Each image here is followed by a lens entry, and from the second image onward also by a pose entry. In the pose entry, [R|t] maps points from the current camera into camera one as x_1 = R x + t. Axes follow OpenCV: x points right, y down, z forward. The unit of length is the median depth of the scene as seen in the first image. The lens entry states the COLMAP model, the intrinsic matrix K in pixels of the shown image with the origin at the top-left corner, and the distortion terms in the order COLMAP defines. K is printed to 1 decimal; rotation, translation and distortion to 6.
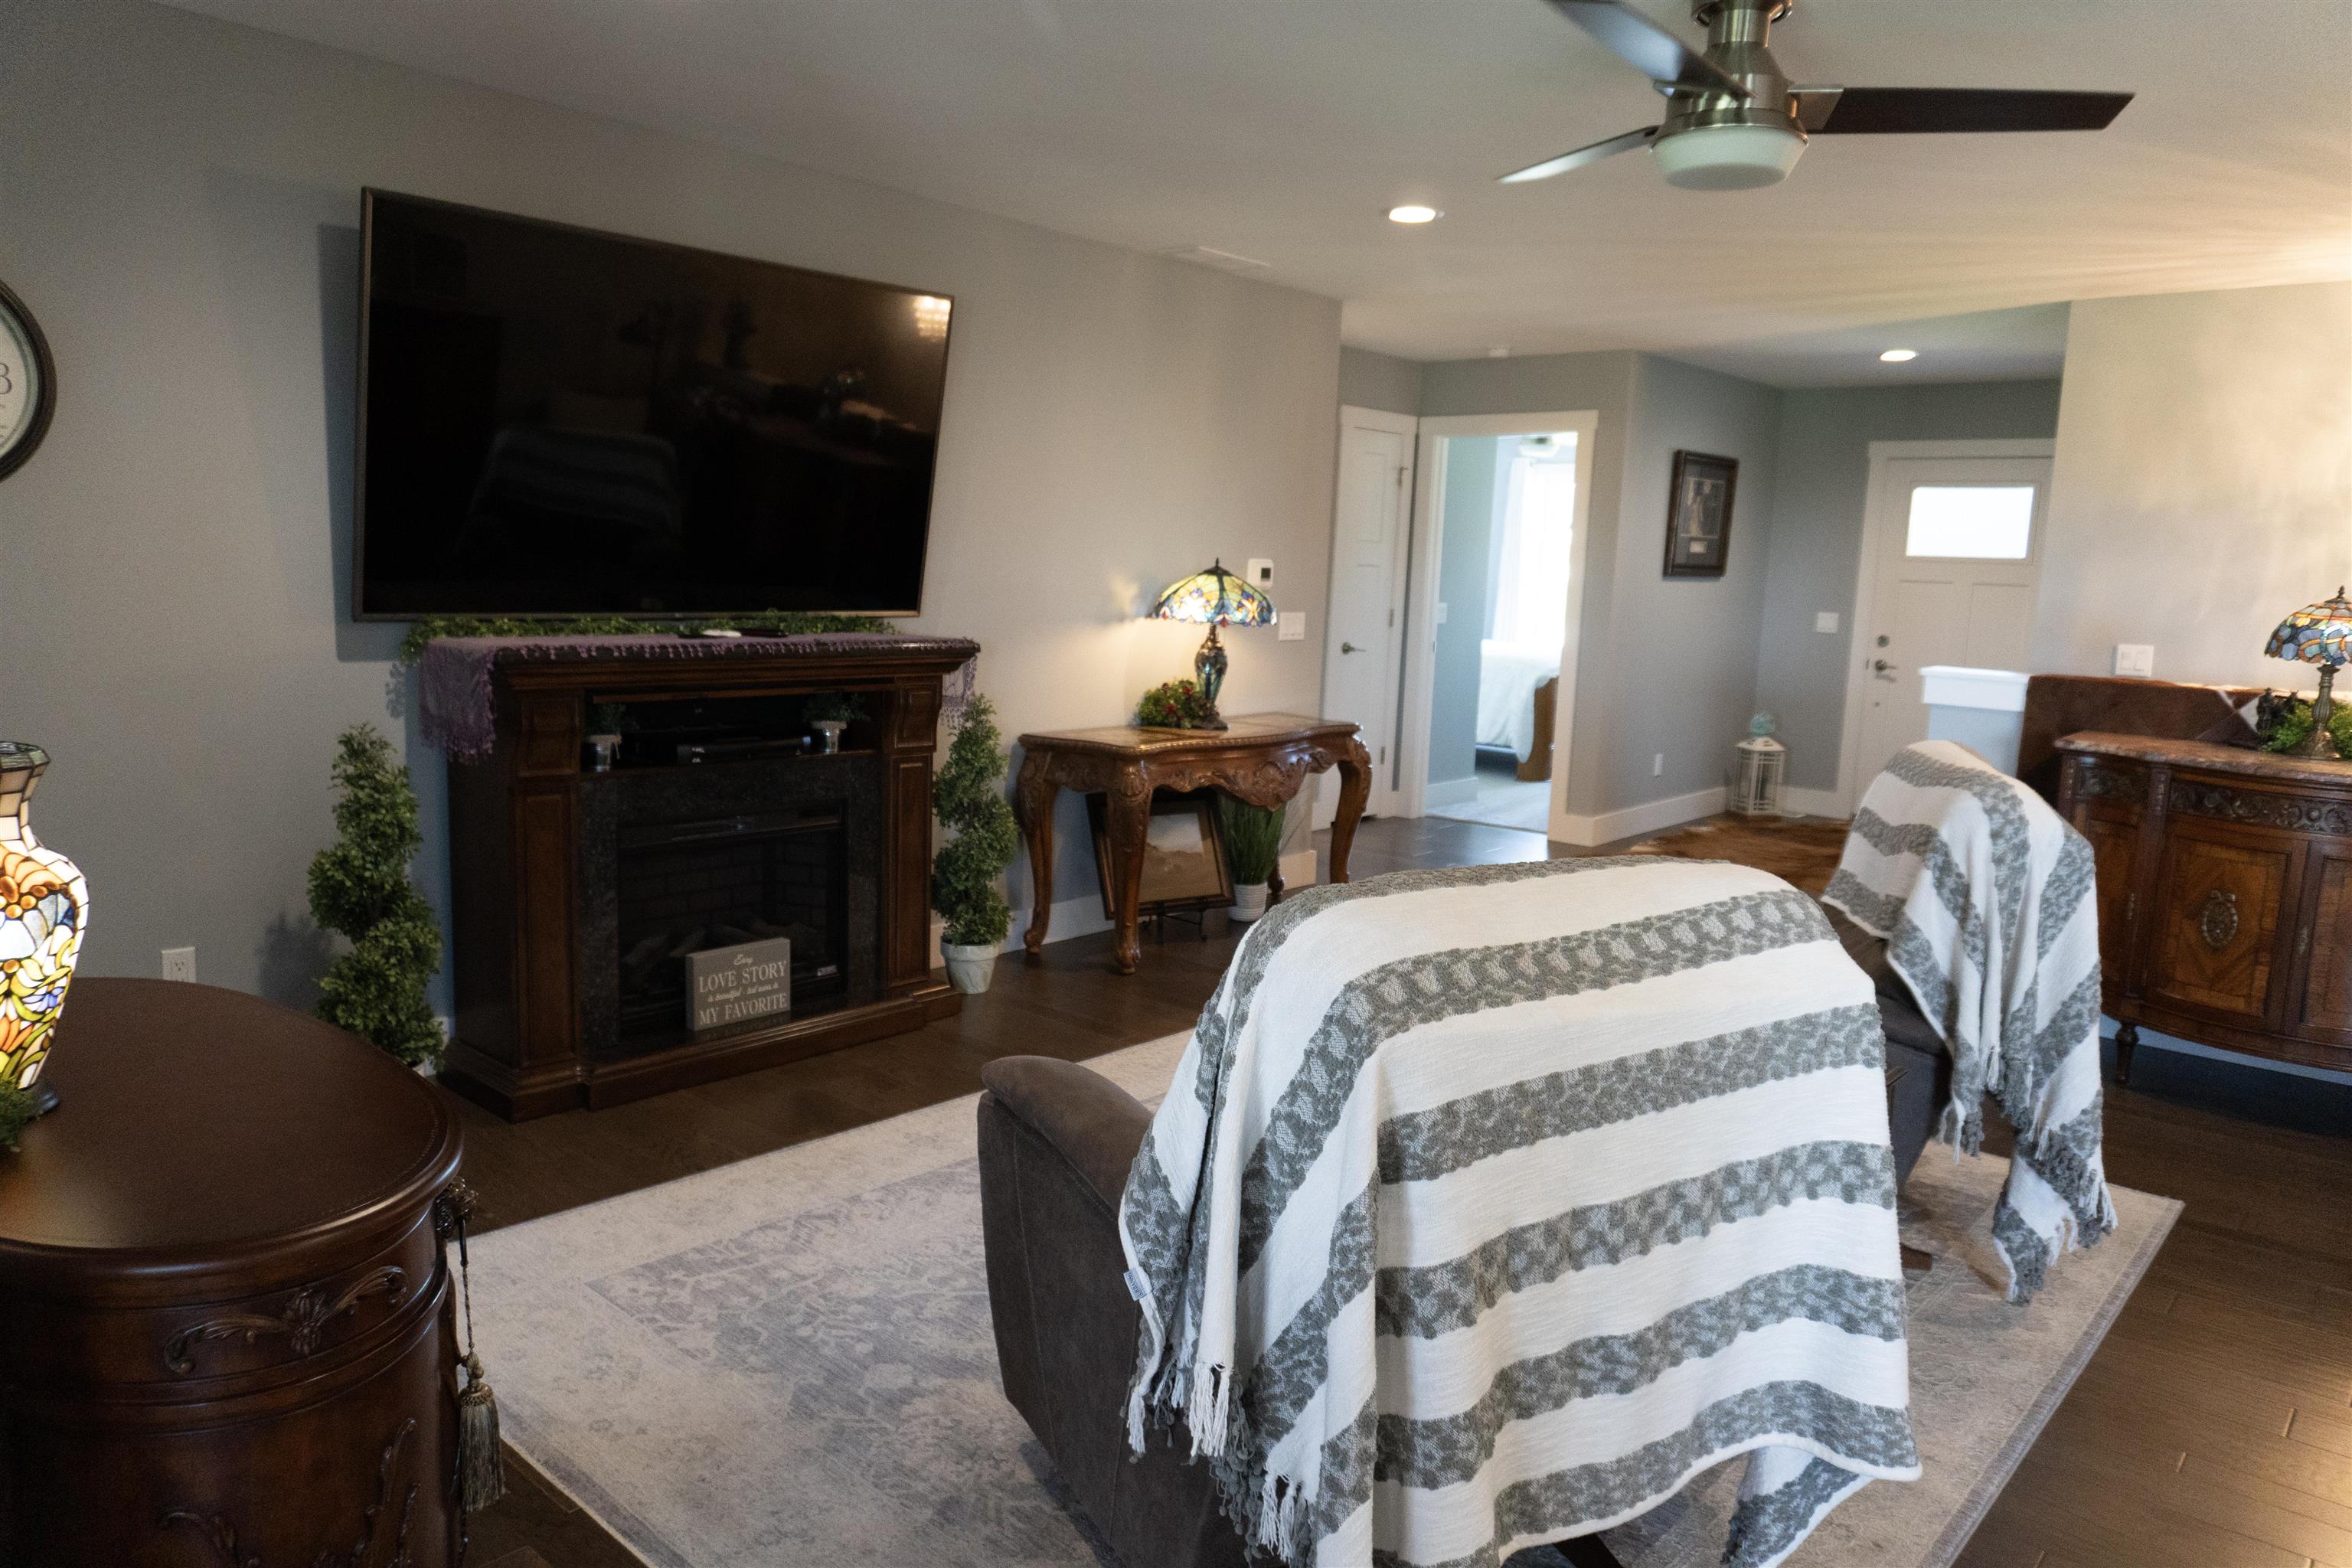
lens RADIAL K [[1565.9, 0, 1175.6], [0, 1565.9, 761.1], [0, 0, 1]] dist [-0.028968, -0.000524]
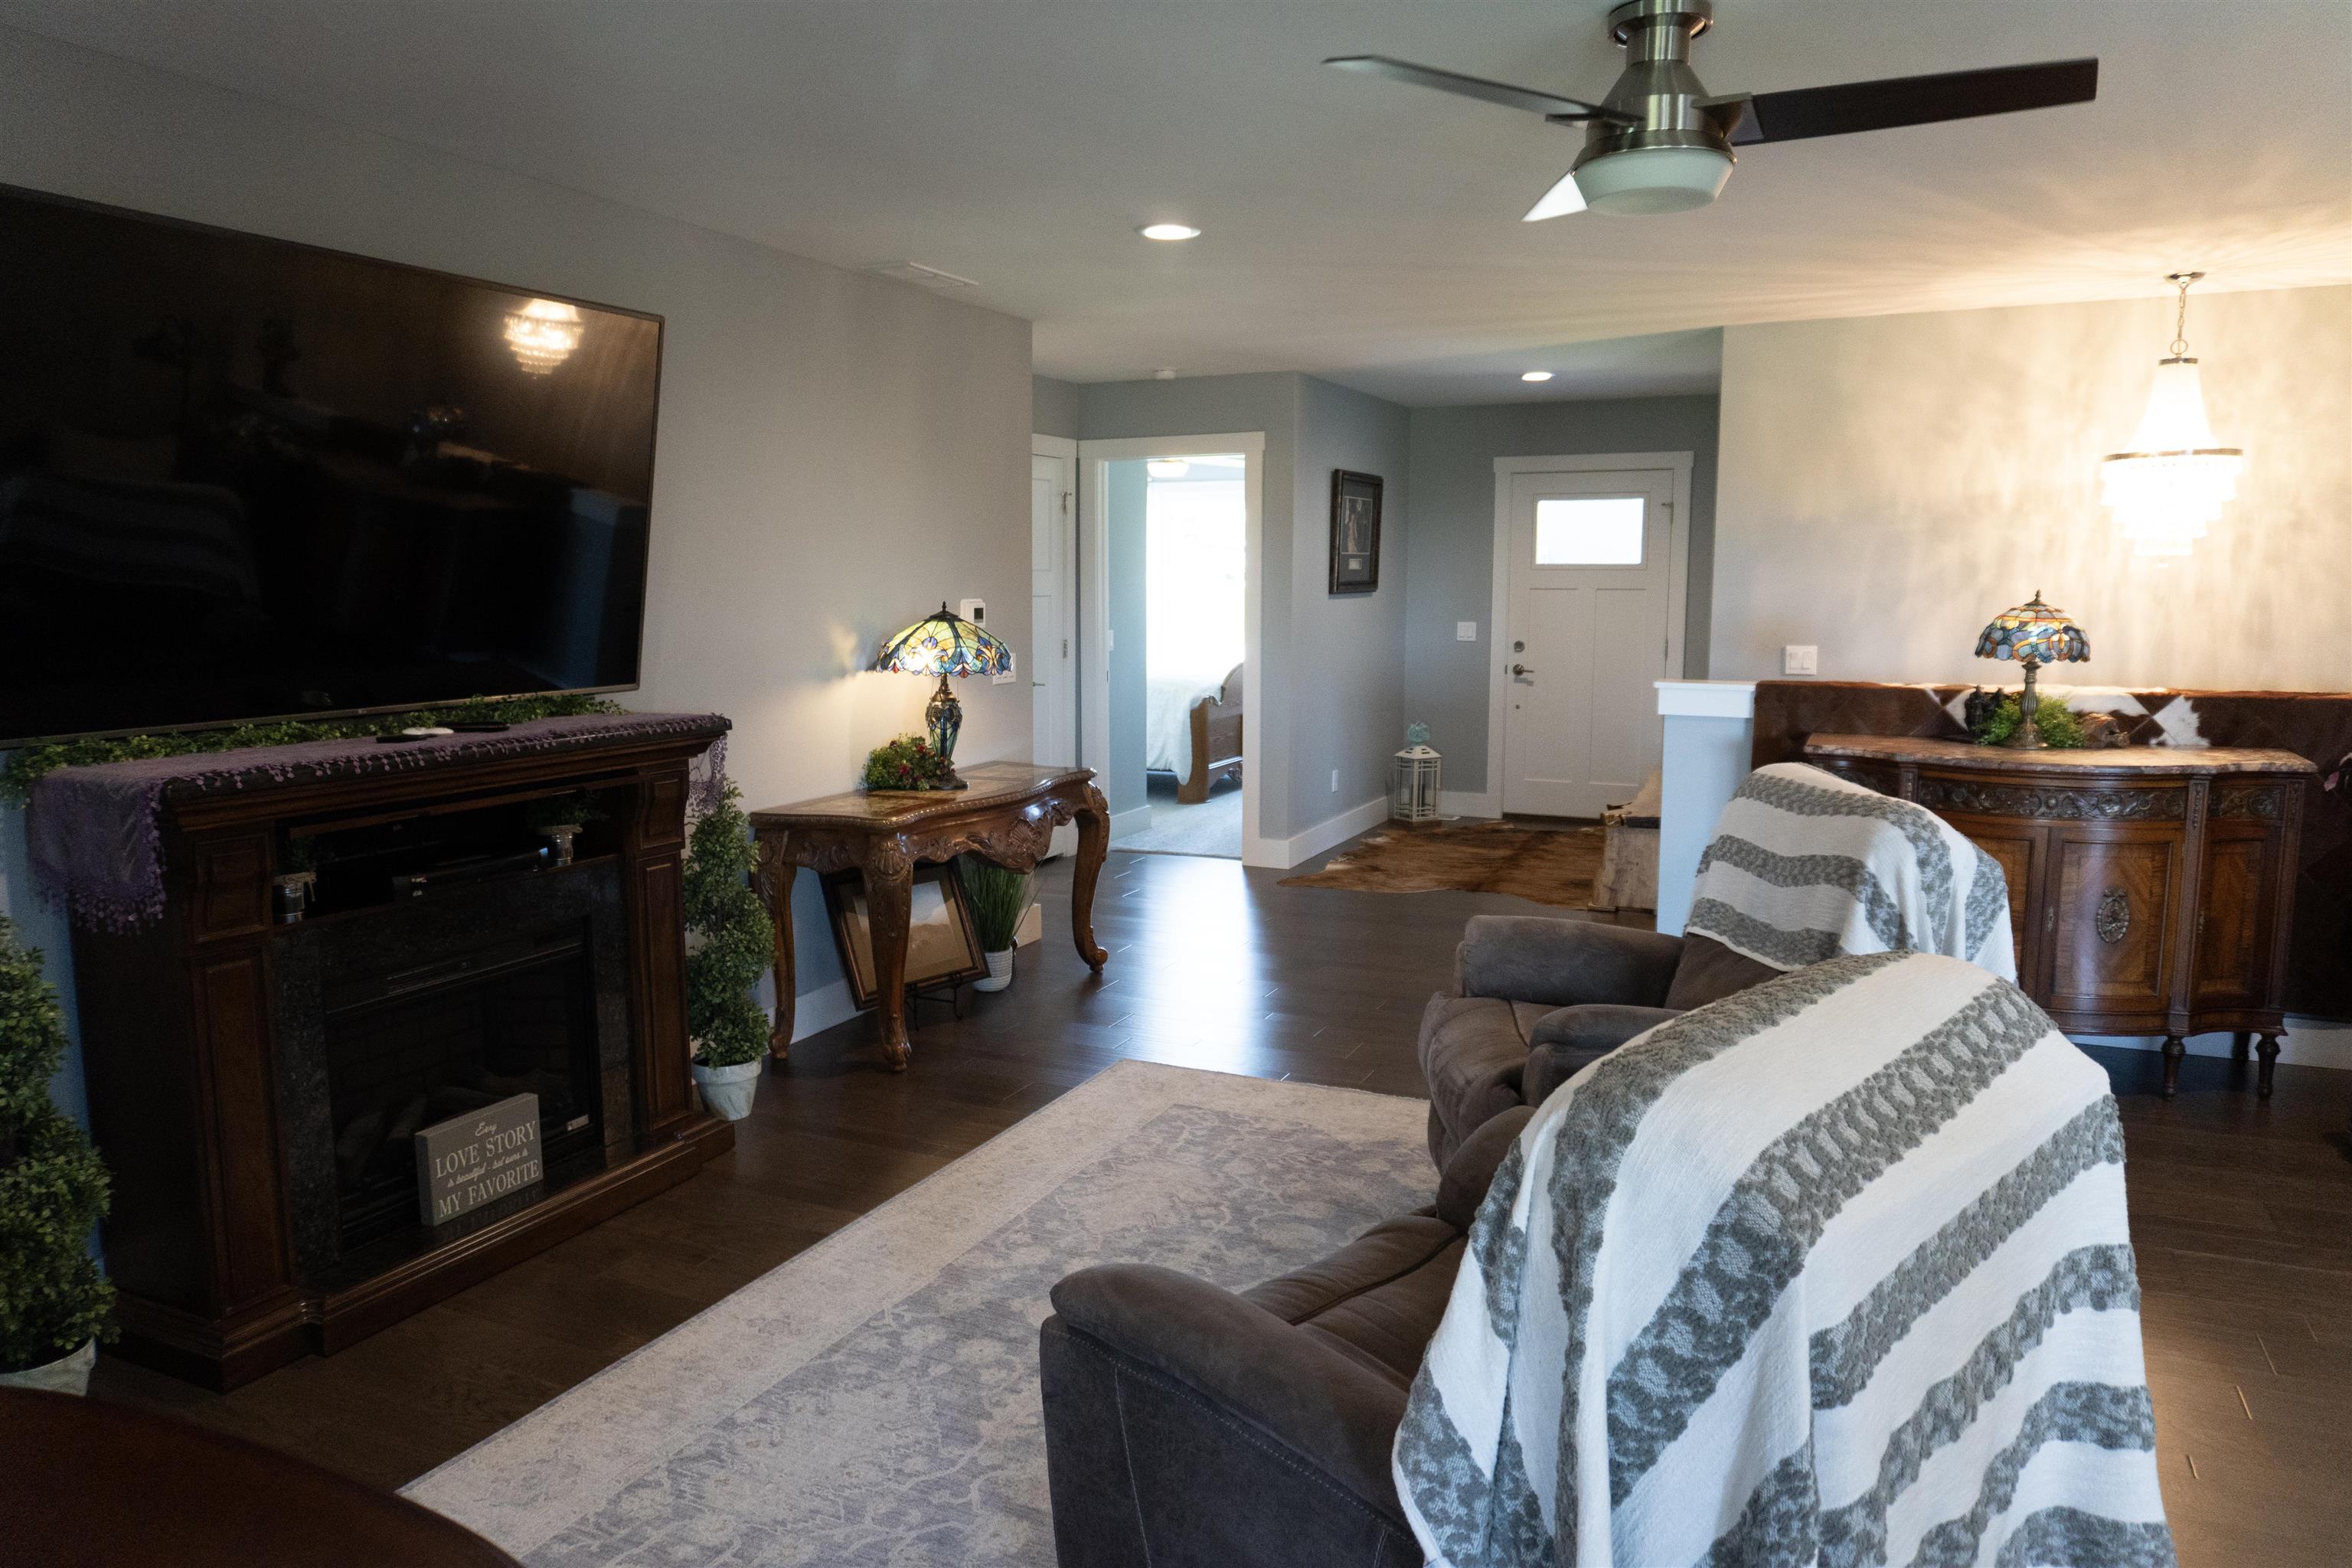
lens RADIAL K [[1565.9, 0, 1192.5], [0, 1565.9, 766.2], [0, 0, 1]] dist [-0.028968, -0.000524]
pose [[0.955906, -0.072119, 0.284681, -0.144368], [0.074248, 0.997234, 0.003321, -0.037342], [-0.284134, 0.017963, 0.958616, 0.116952]]
